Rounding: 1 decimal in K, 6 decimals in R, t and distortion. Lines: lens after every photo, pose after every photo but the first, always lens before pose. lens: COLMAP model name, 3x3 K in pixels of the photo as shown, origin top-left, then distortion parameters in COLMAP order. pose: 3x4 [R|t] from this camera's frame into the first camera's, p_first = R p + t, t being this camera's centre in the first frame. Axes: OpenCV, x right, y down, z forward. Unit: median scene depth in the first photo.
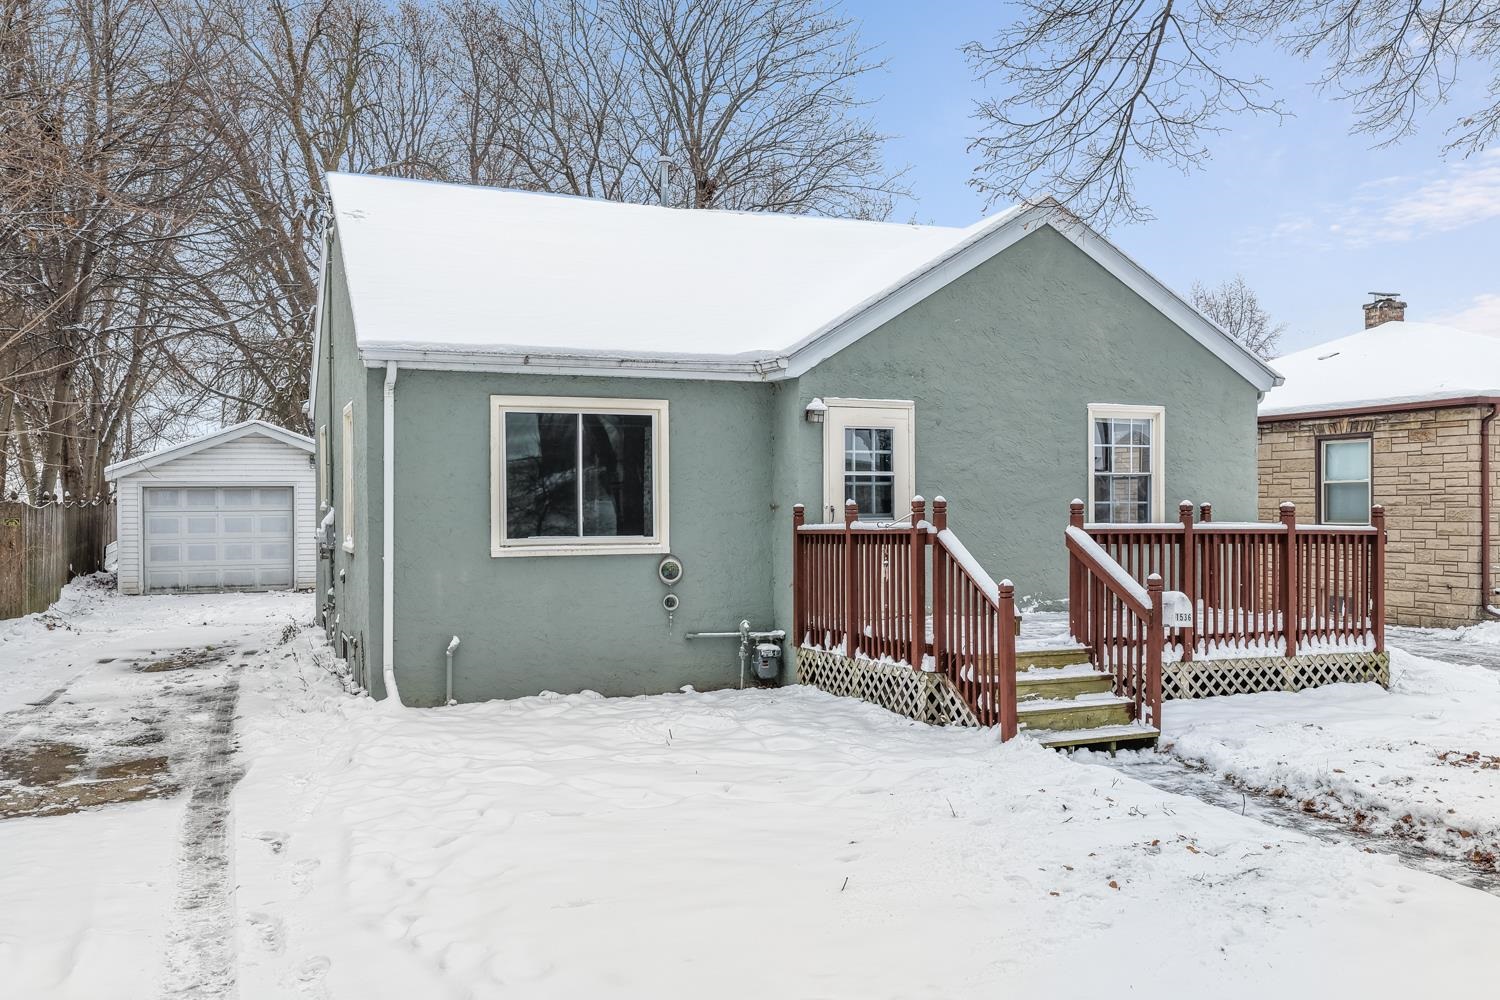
lens RADIAL K [[1219.7, 0, 752.5], [0, 1219.7, 518.8], [0, 0, 1]] dist [-0.005195, 0.013842]
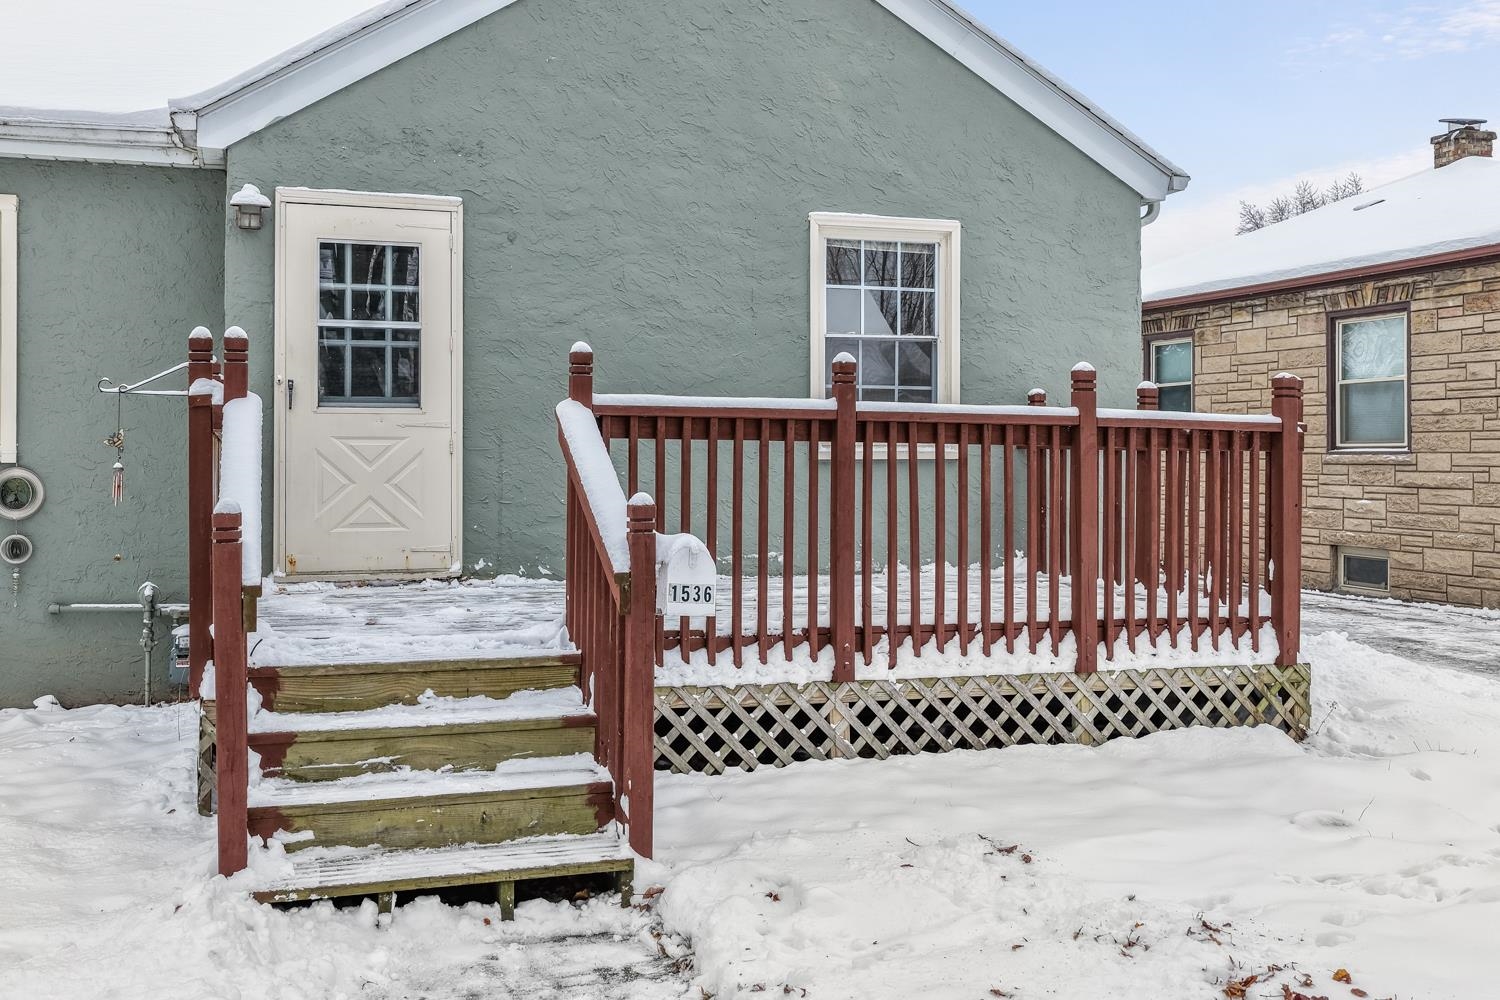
lens RADIAL K [[1361.4, 0, 678.2], [0, 1361.4, 441.1], [0, 0, 1]] dist [-0.010861, 0.022529]
pose [[0.995730, 0.005348, -0.092154, 0.315128], [-0.006937, 0.999833, -0.016929, 0.028005], [0.092048, 0.017495, 0.995601, 0.416509]]
